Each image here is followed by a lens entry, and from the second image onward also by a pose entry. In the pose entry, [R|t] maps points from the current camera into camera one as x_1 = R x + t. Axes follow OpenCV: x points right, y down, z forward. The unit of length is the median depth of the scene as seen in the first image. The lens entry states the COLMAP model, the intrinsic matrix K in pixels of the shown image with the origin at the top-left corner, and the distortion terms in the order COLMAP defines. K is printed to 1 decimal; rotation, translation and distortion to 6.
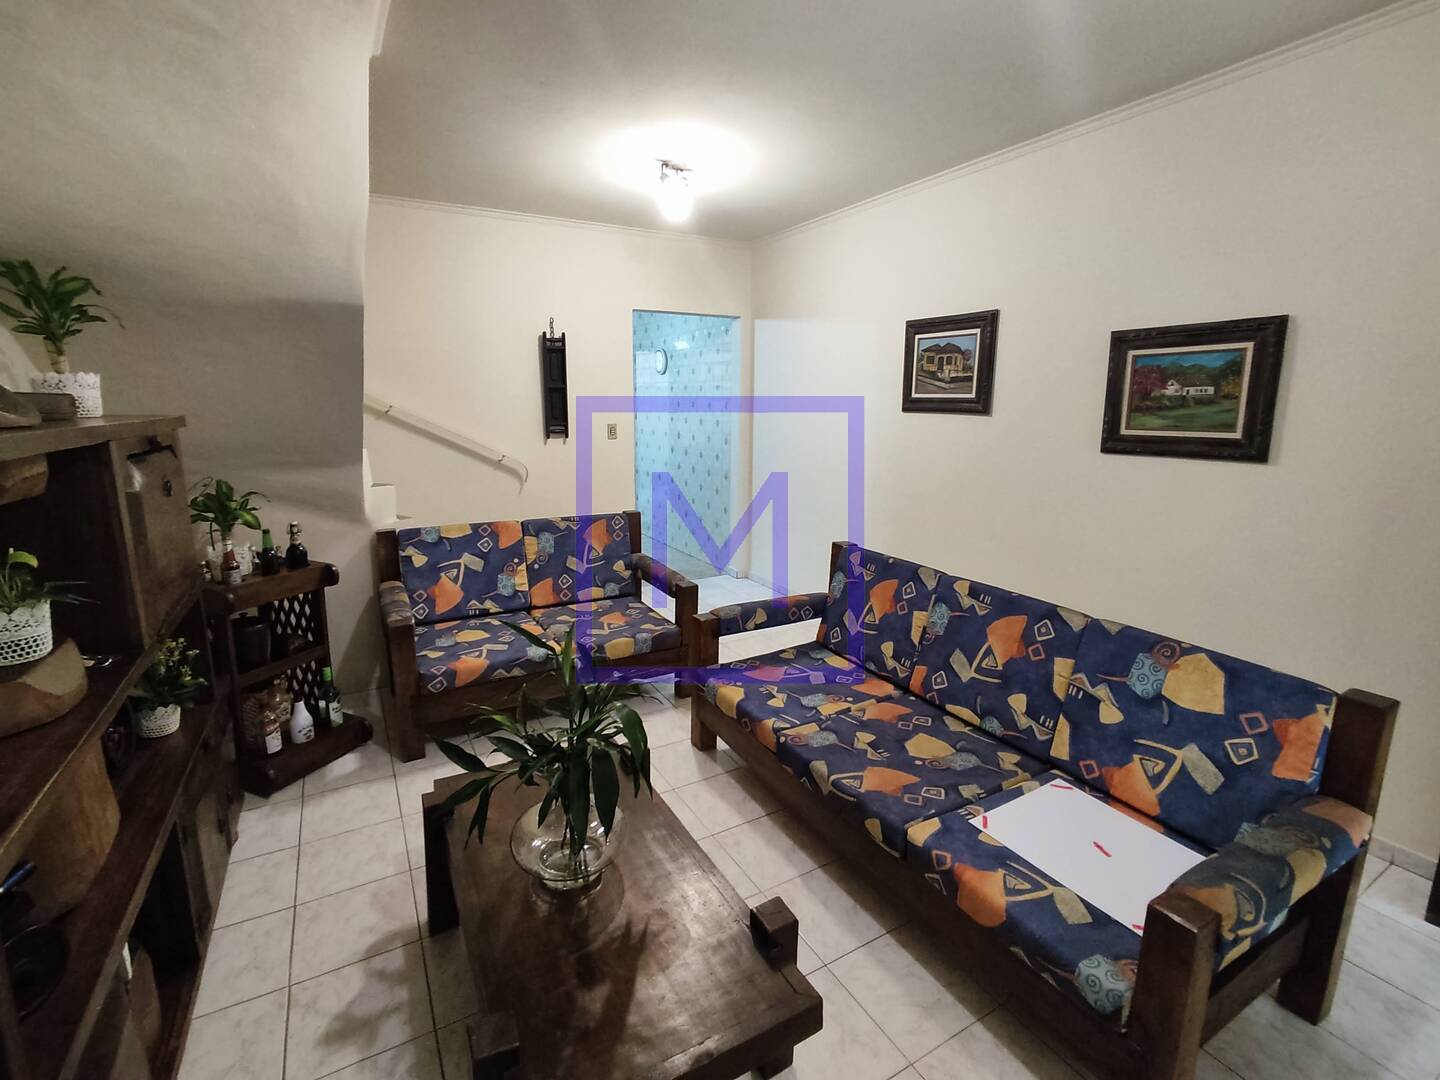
lens RADIAL K [[662.4, 0, 720.0], [0, 662.4, 524.9], [0, 0, 1]] dist [0.000183, -0.003705]
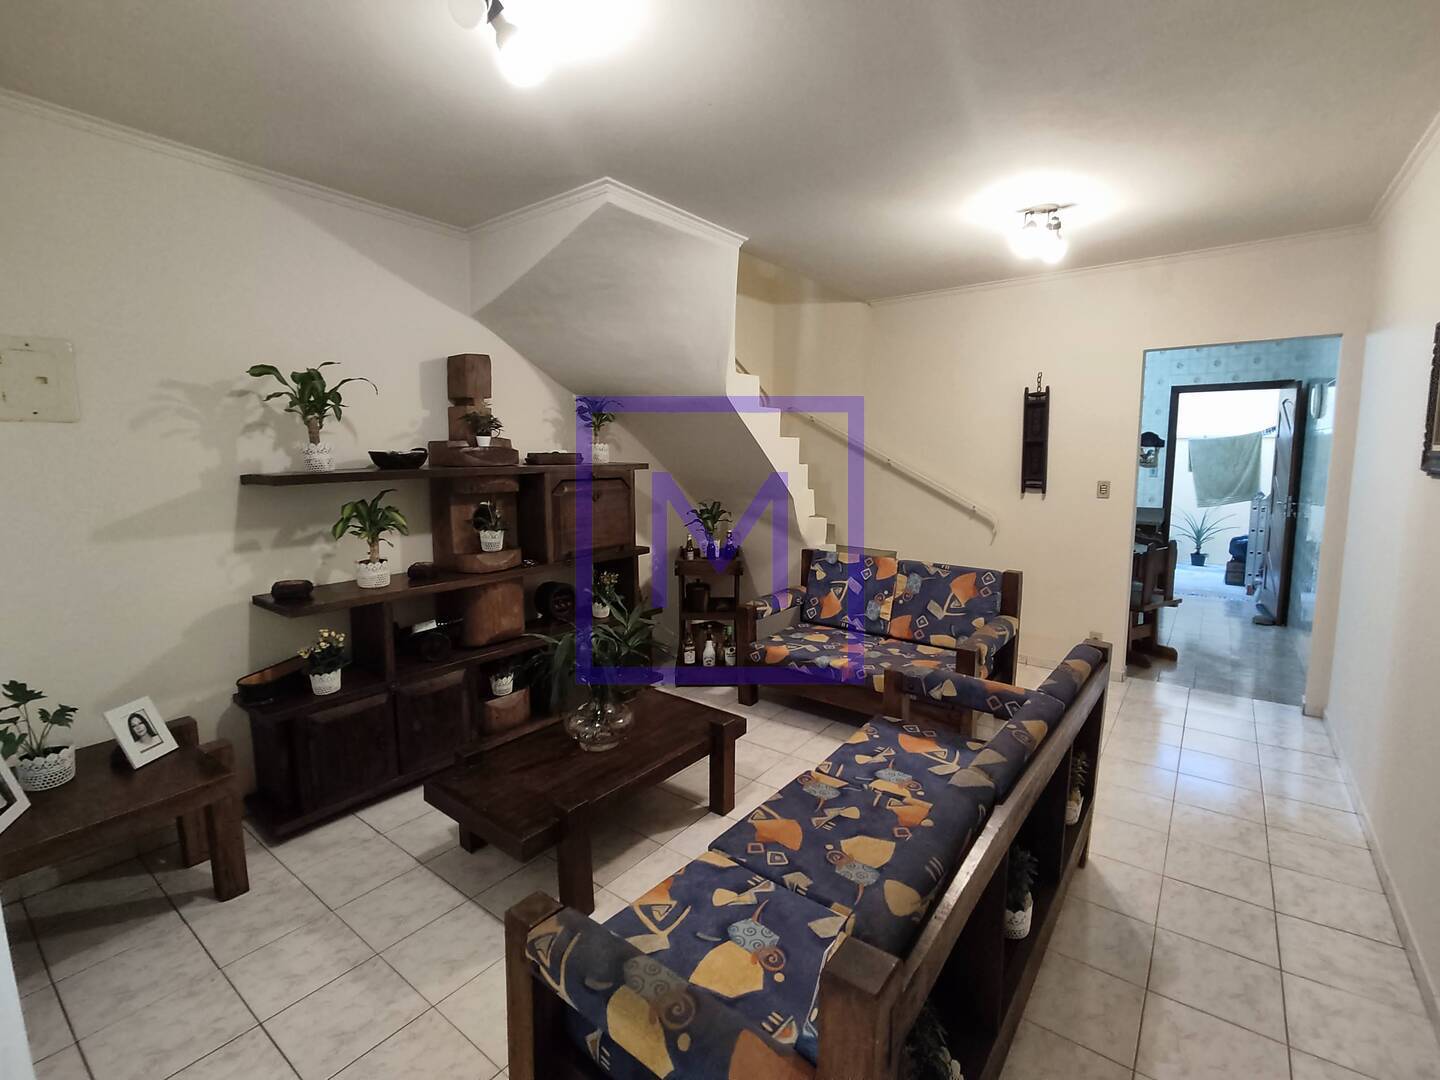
lens RADIAL K [[662.4, 0, 720.0], [0, 662.4, 524.9], [0, 0, 1]] dist [0.000183, -0.003705]
pose [[0.389539, 0.098350, -0.915744, 0.628900], [-0.168493, 0.985112, 0.034127, -0.053207], [0.905467, 0.141003, 0.400310, 0.260395]]
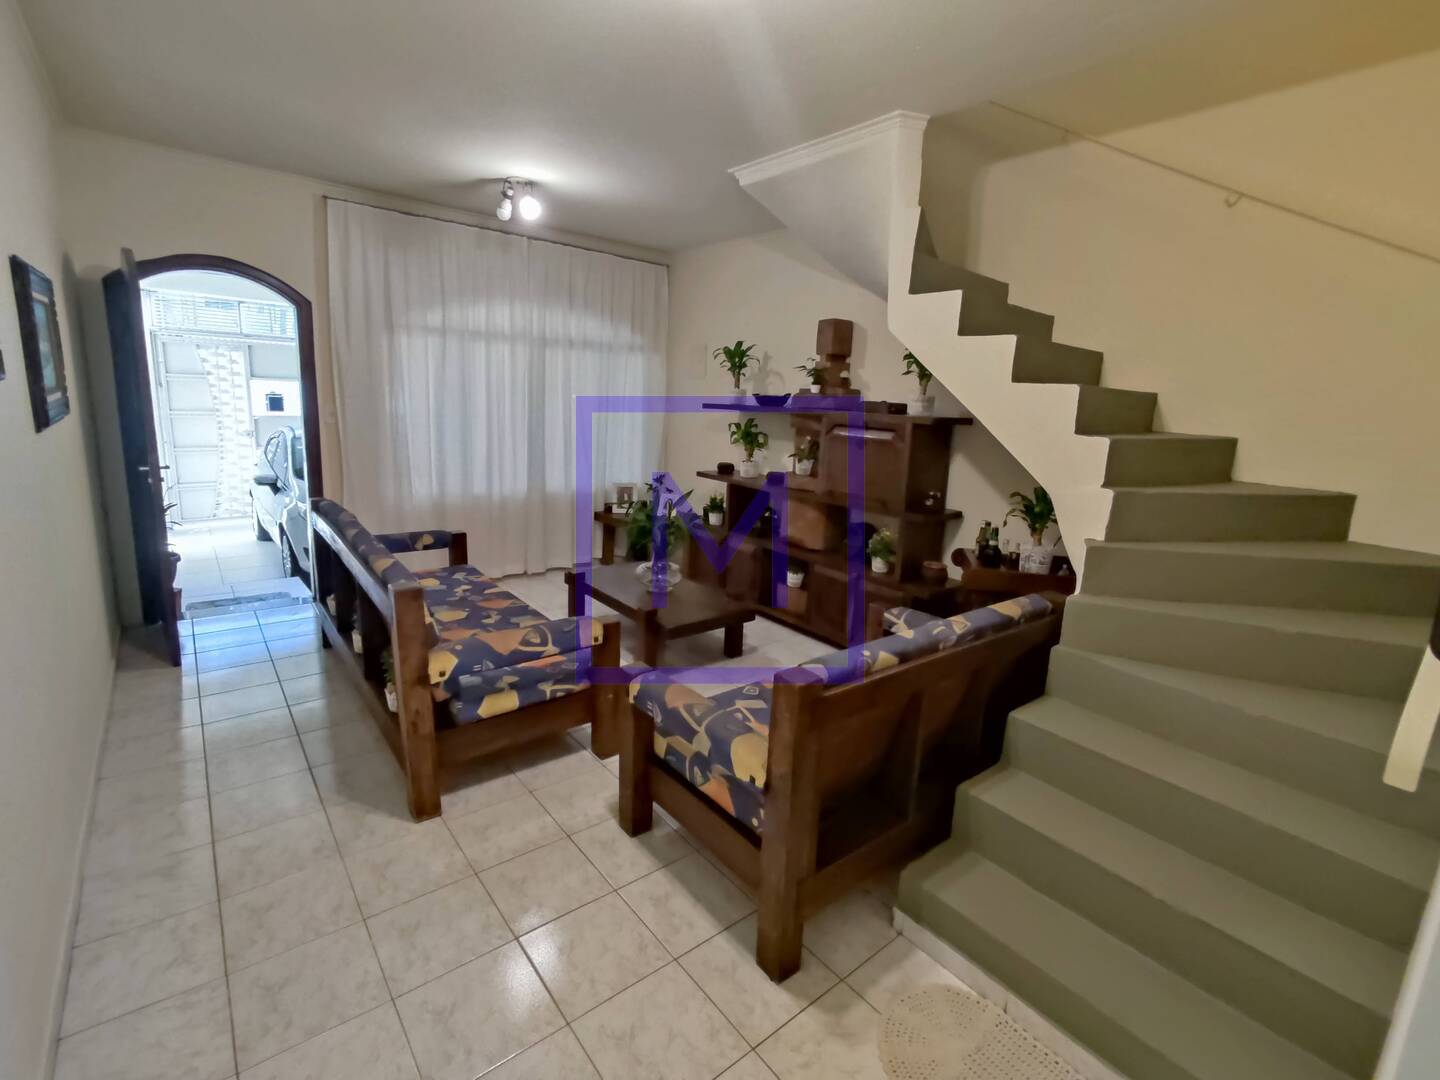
lens RADIAL K [[662.6, 0, 714.6], [0, 662.6, 522.6], [0, 0, 1]] dist [0.002172, 0.000185]
pose [[-0.986406, -0.023379, -0.162656, -0.013675], [-0.082967, 0.925258, 0.370154, -0.286580], [0.141845, 0.378617, -0.914620, 1.489473]]
